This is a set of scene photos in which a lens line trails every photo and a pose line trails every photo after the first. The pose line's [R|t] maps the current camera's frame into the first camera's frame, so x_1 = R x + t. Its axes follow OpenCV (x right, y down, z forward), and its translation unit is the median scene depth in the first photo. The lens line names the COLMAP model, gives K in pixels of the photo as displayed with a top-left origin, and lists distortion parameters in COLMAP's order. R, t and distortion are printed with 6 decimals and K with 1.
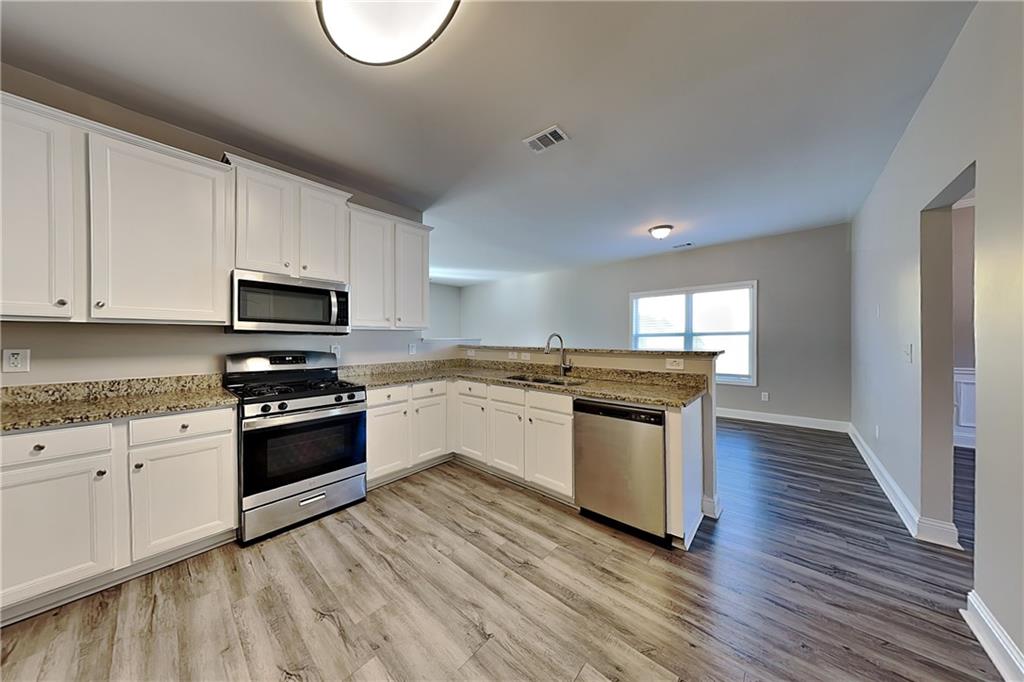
lens RADIAL K [[311.2, 0, 511.8], [0, 311.2, 340.3], [0, 0, 1]] dist [0.000765, 0.000237]
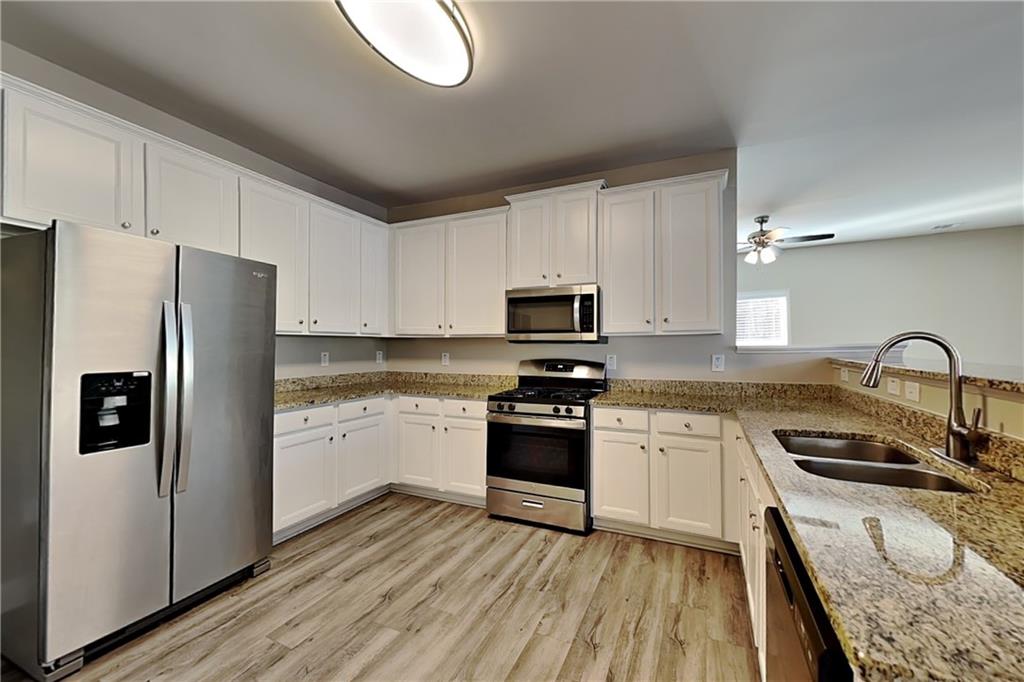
lens RADIAL K [[409.3, 0, 511.6], [0, 409.3, 342.3], [0, 0, 1]] dist [0.030783, -0.000230]
pose [[0.276544, -0.009498, -0.960954, 0.595974], [-0.000654, 0.999949, -0.010072, -0.006379], [0.961001, 0.003414, 0.276523, 0.517912]]
